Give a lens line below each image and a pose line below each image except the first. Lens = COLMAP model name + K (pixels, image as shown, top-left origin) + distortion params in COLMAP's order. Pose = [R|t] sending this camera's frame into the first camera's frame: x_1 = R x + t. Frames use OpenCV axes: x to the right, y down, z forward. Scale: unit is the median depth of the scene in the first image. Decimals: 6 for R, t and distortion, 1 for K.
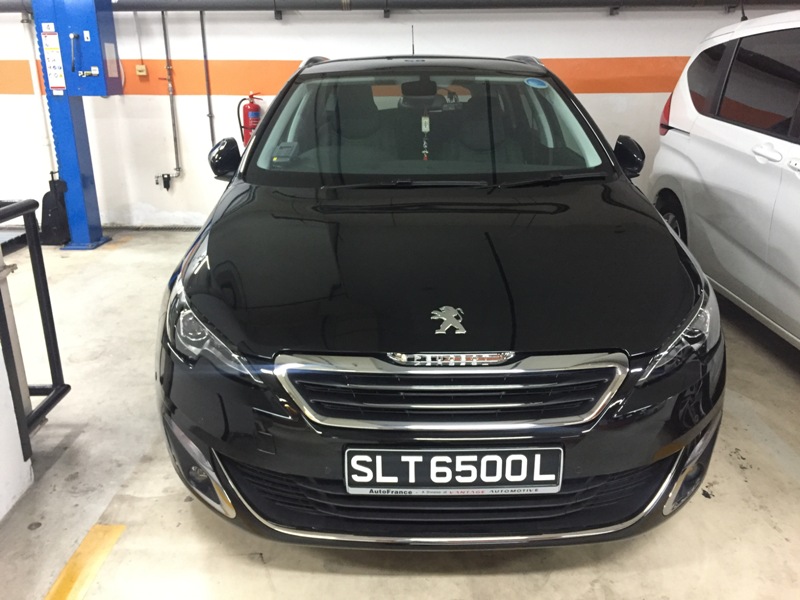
lens RADIAL K [[687.9, 0, 400.0], [0, 687.9, 300.0], [0, 0, 1]] dist [0.081124, -0.119734]
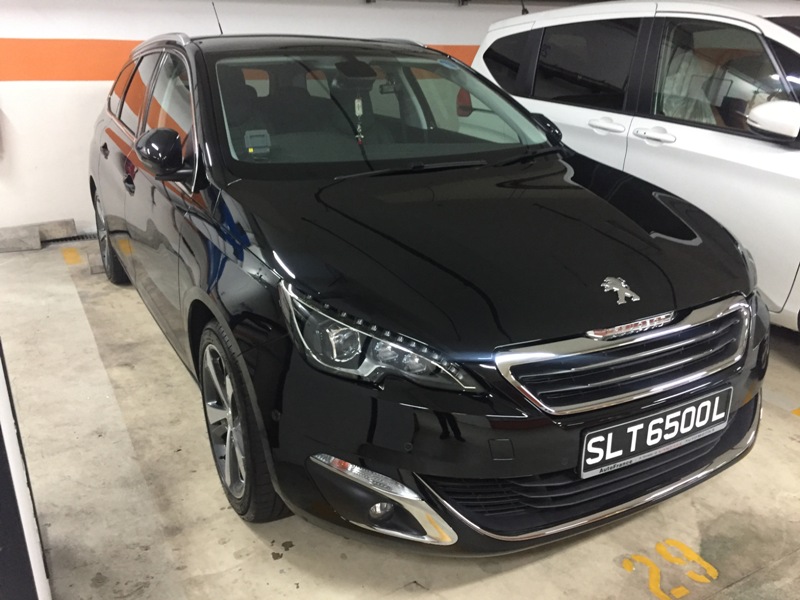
lens RADIAL K [[687.9, 0, 400.0], [0, 687.9, 300.0], [0, 0, 1]] dist [0.081124, -0.119734]
pose [[0.875158, -0.151755, 0.459422, -0.716052], [0.145242, 0.988146, 0.049729, -0.056497], [-0.461523, 0.023207, 0.886825, 0.246067]]
